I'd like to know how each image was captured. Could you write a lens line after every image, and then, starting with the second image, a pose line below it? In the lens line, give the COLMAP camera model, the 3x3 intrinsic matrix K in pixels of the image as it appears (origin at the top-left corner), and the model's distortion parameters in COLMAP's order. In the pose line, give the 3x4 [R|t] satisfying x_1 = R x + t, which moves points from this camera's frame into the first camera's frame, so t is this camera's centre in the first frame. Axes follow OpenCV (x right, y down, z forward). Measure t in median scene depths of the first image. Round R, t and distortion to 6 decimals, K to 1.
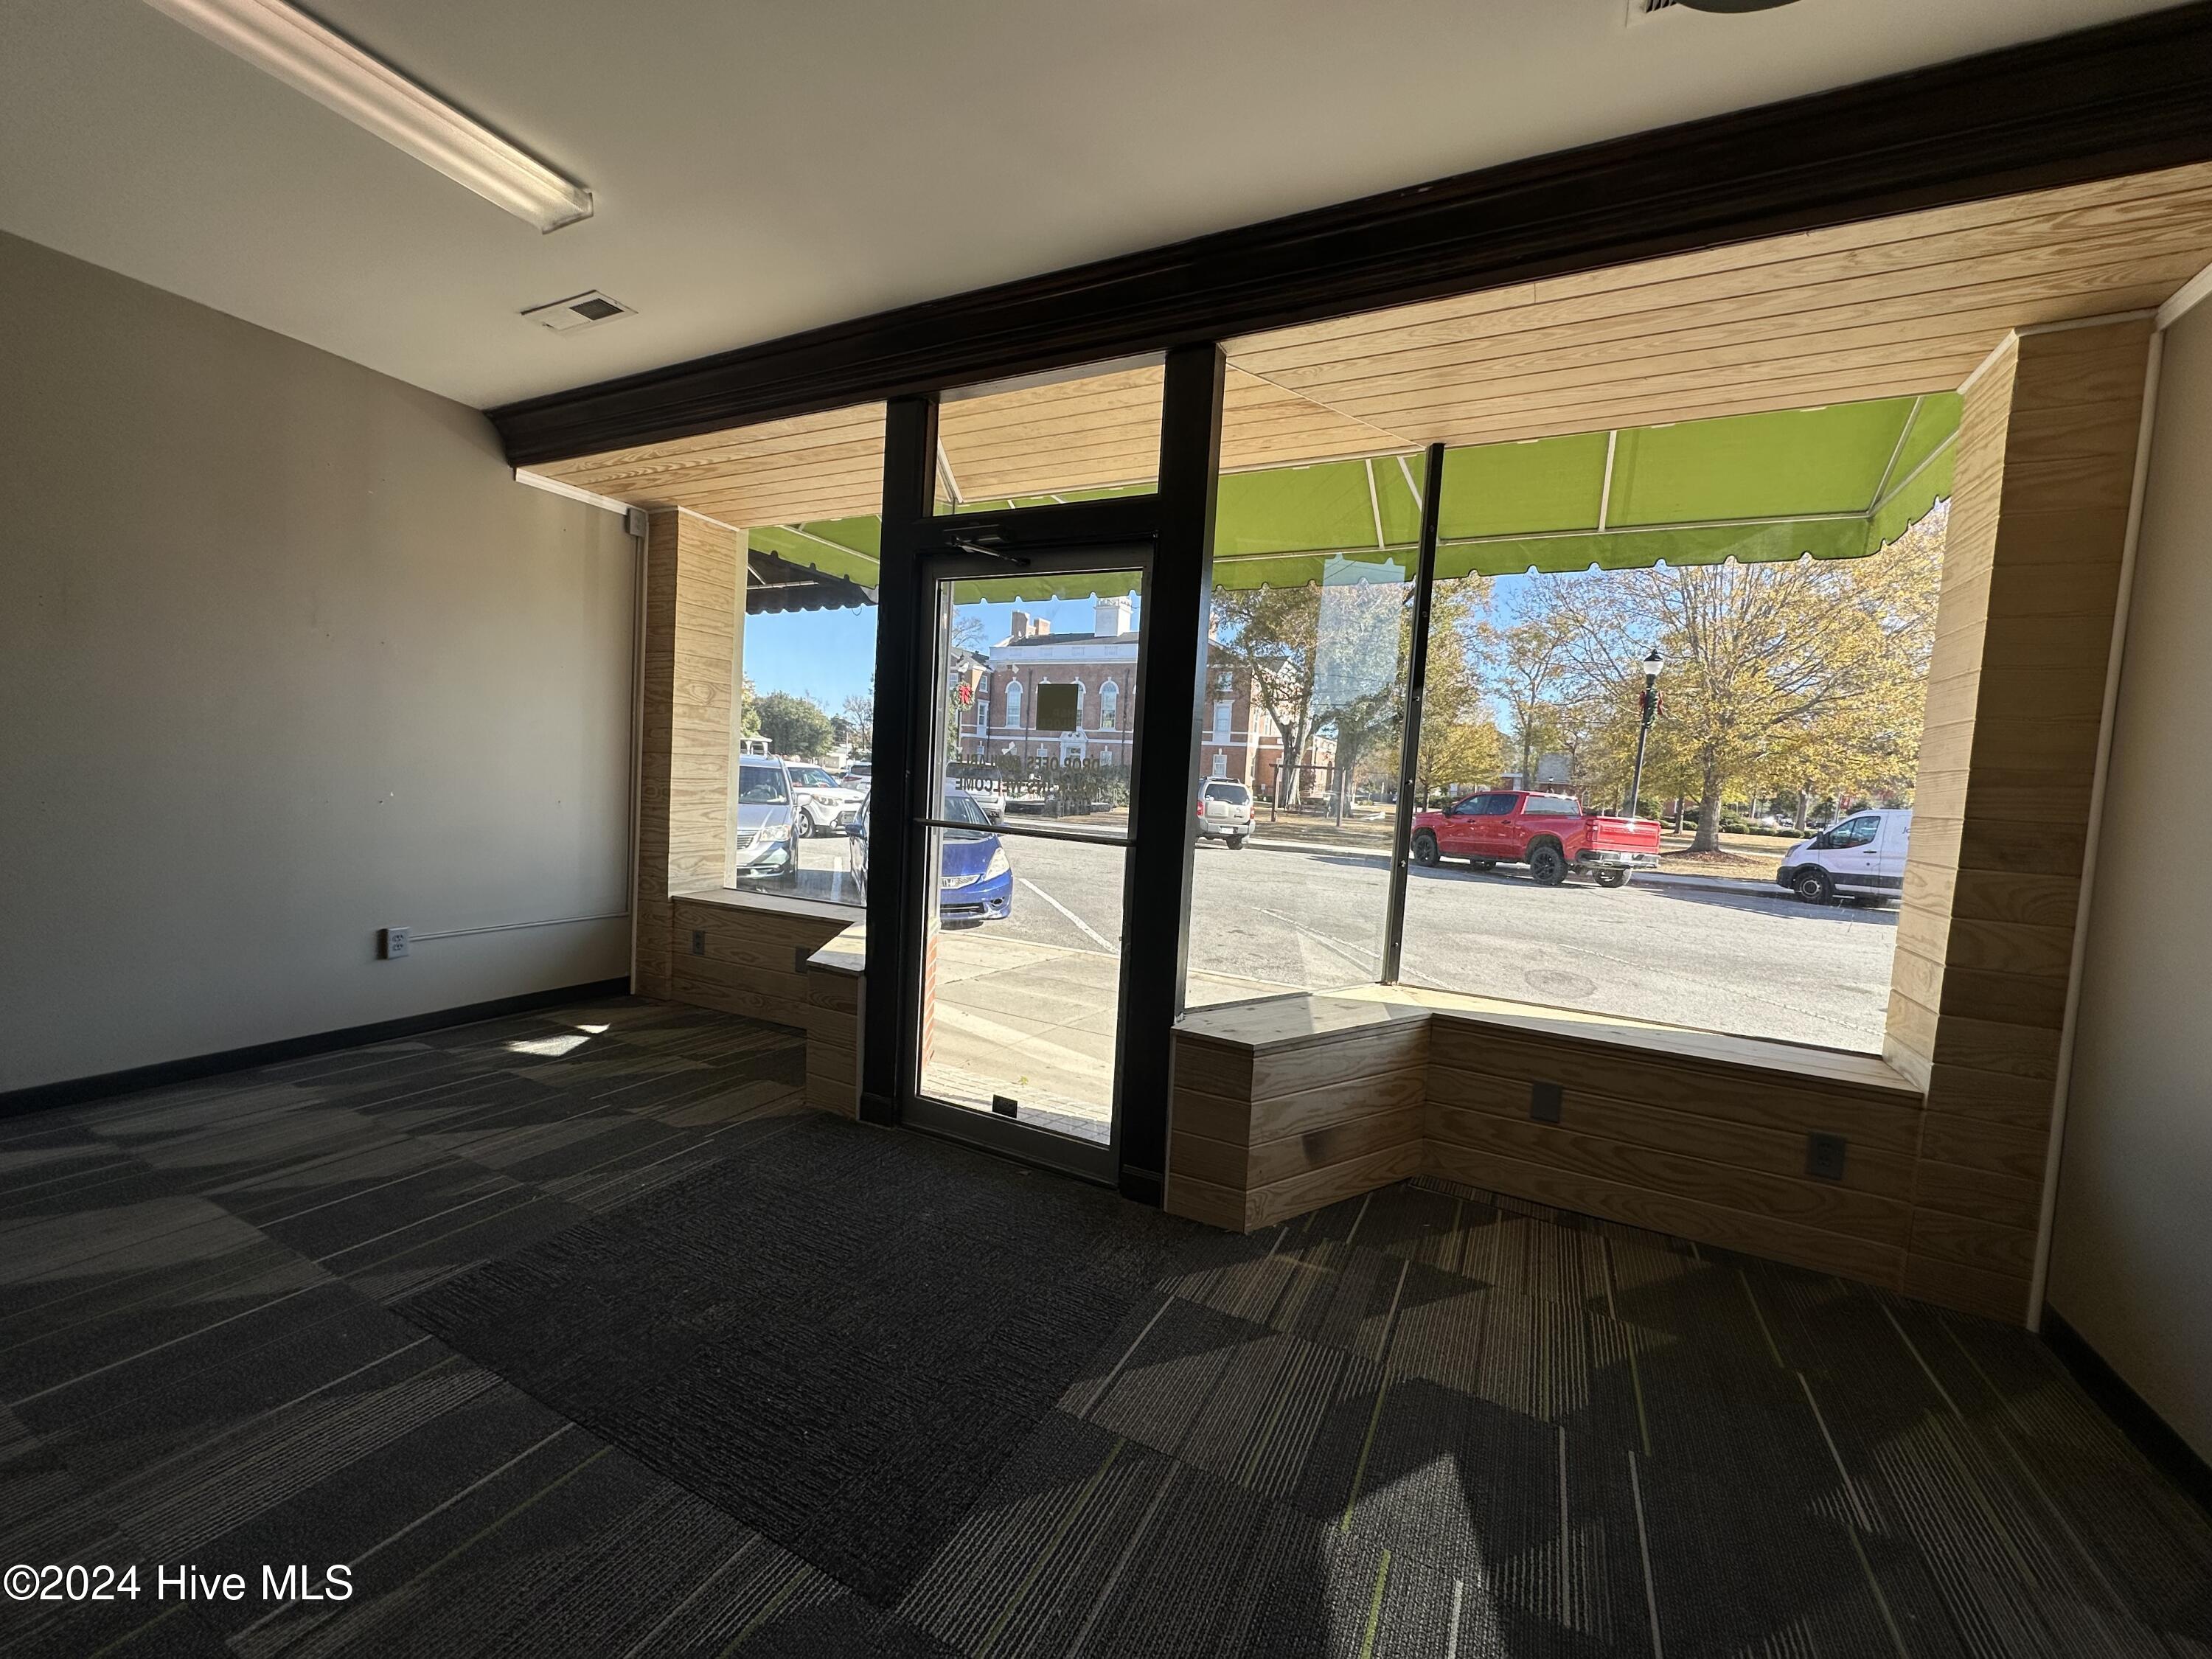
lens RADIAL K [[882.3, 0, 1106.0], [0, 882.3, 829.5], [0, 0, 1]] dist [0.002603, 0.000690]
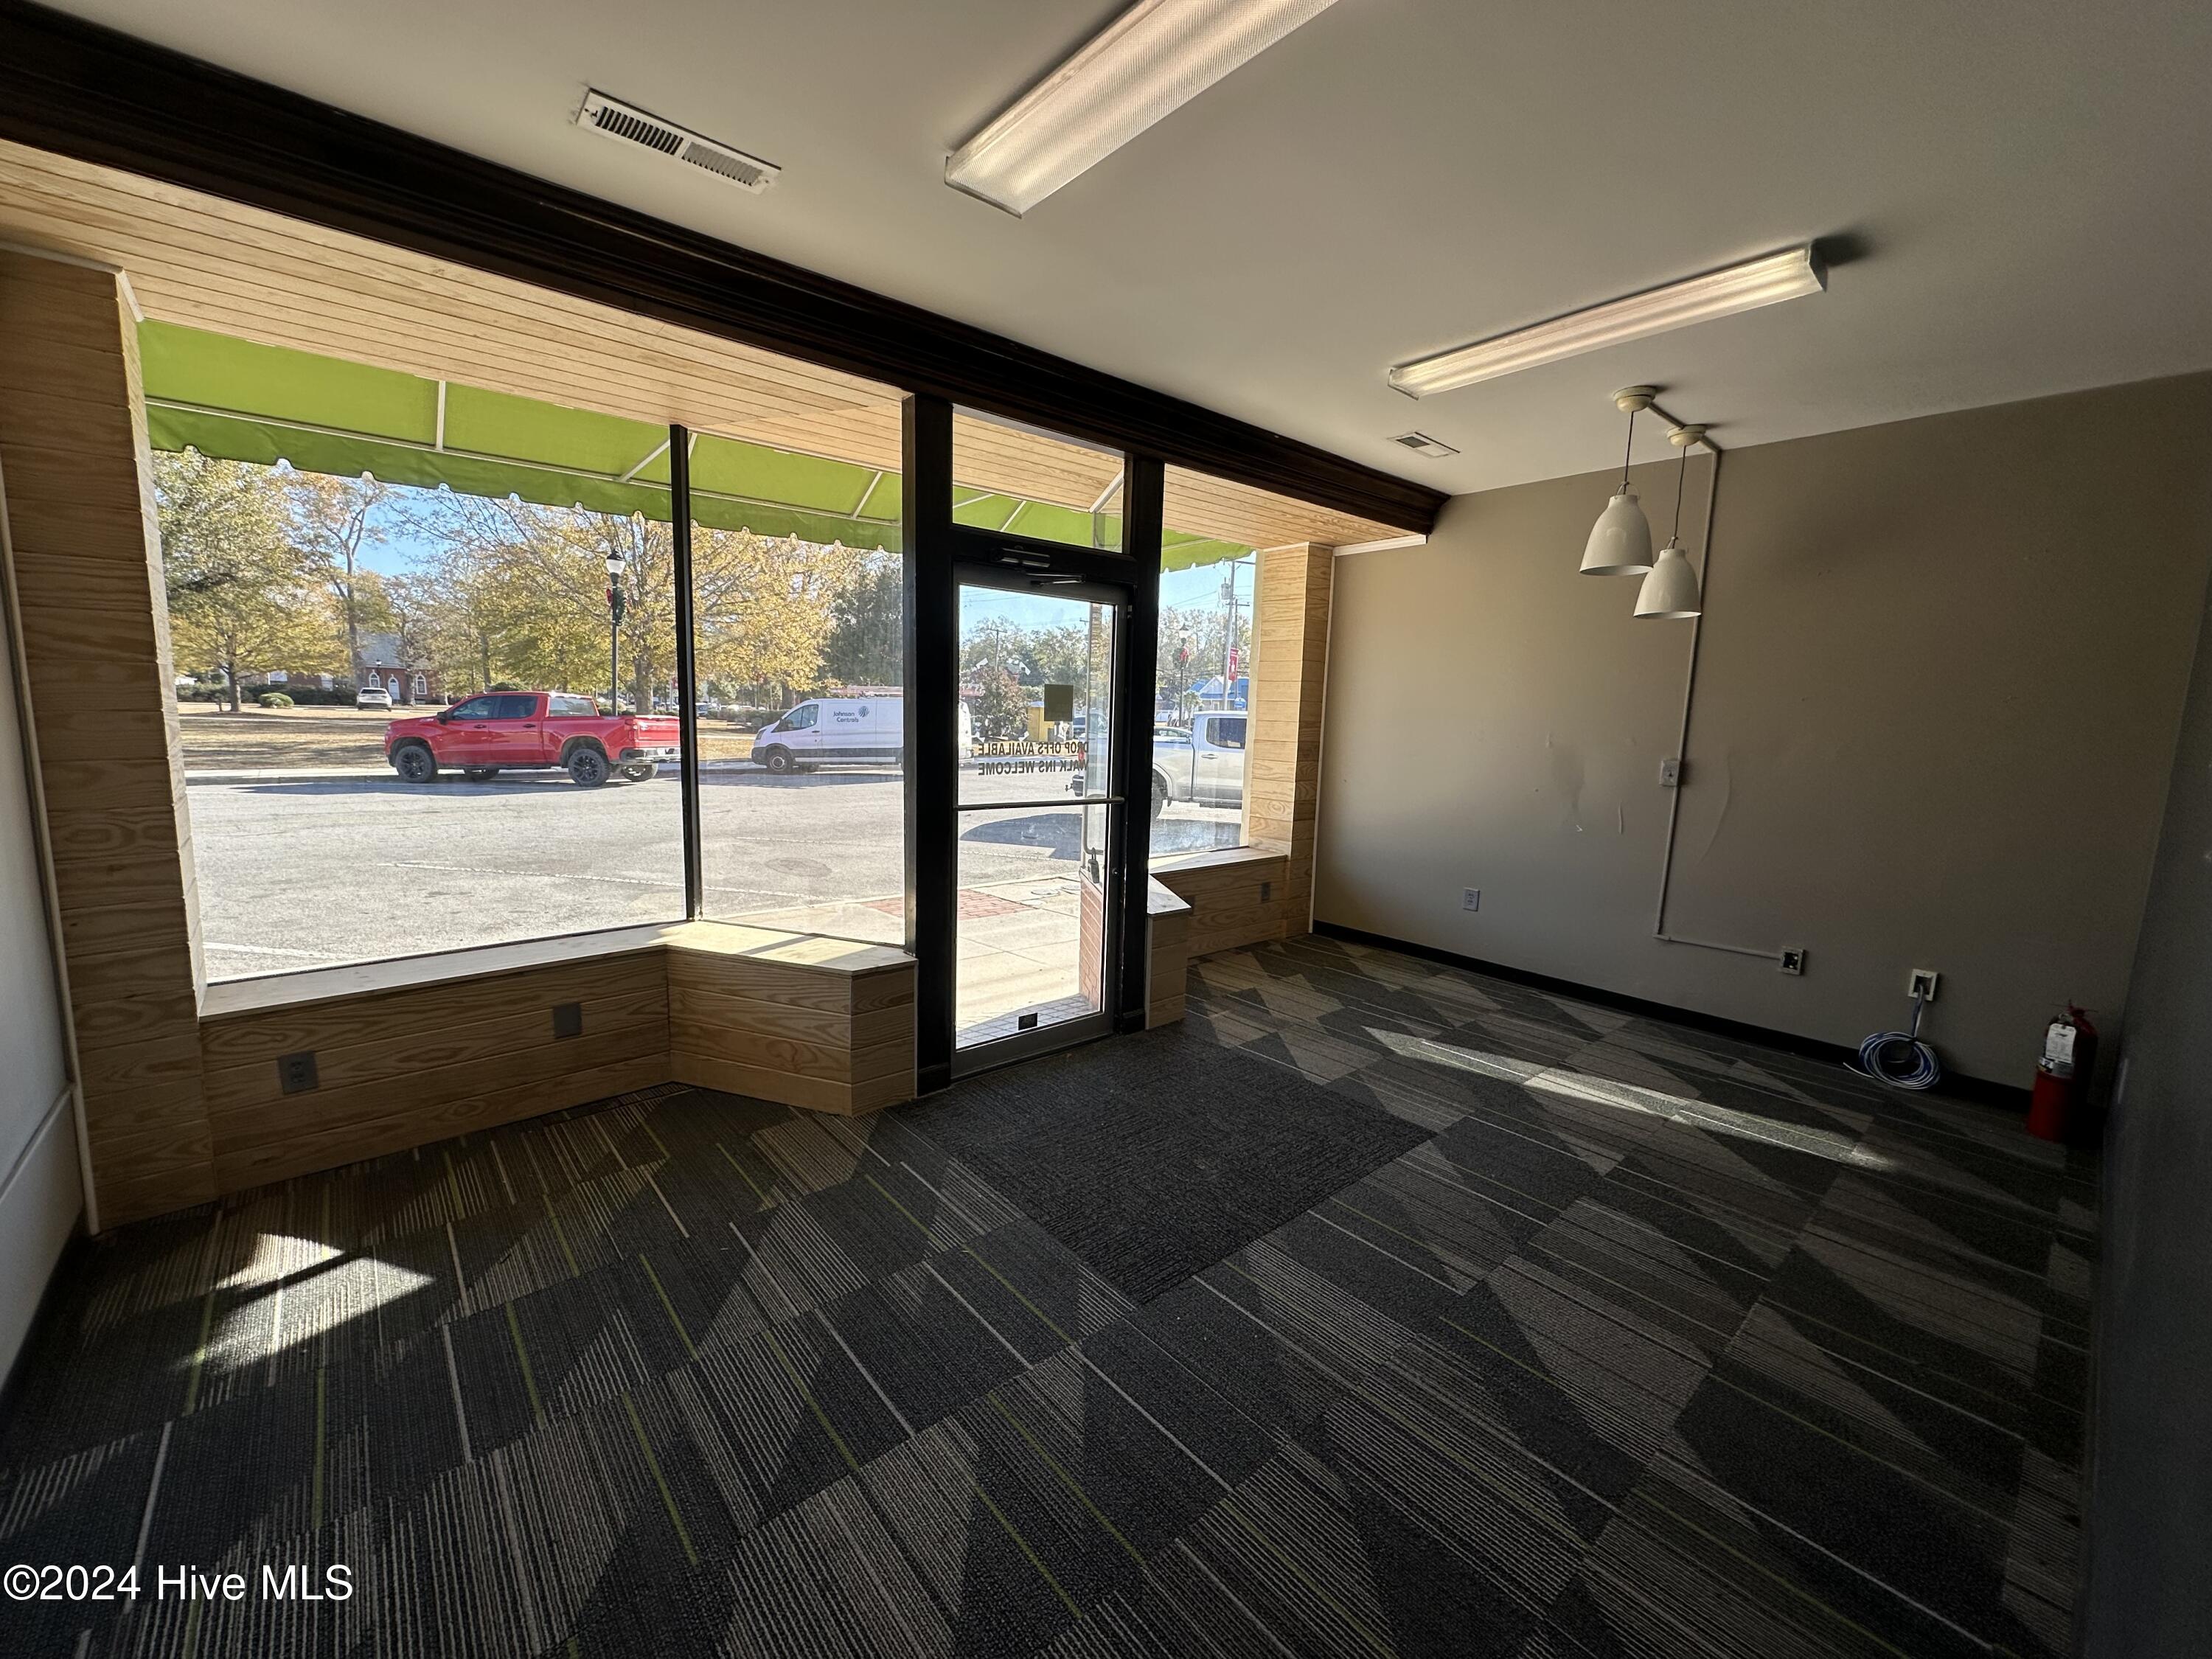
lens RADIAL K [[882.3, 0, 1106.0], [0, 882.3, 829.5], [0, 0, 1]] dist [0.002603, 0.000690]
pose [[0.380179, -0.172302, 0.908722, -1.230707], [0.049133, 0.984870, 0.166184, -0.168452], [-0.923607, -0.018532, 0.382893, 0.441943]]
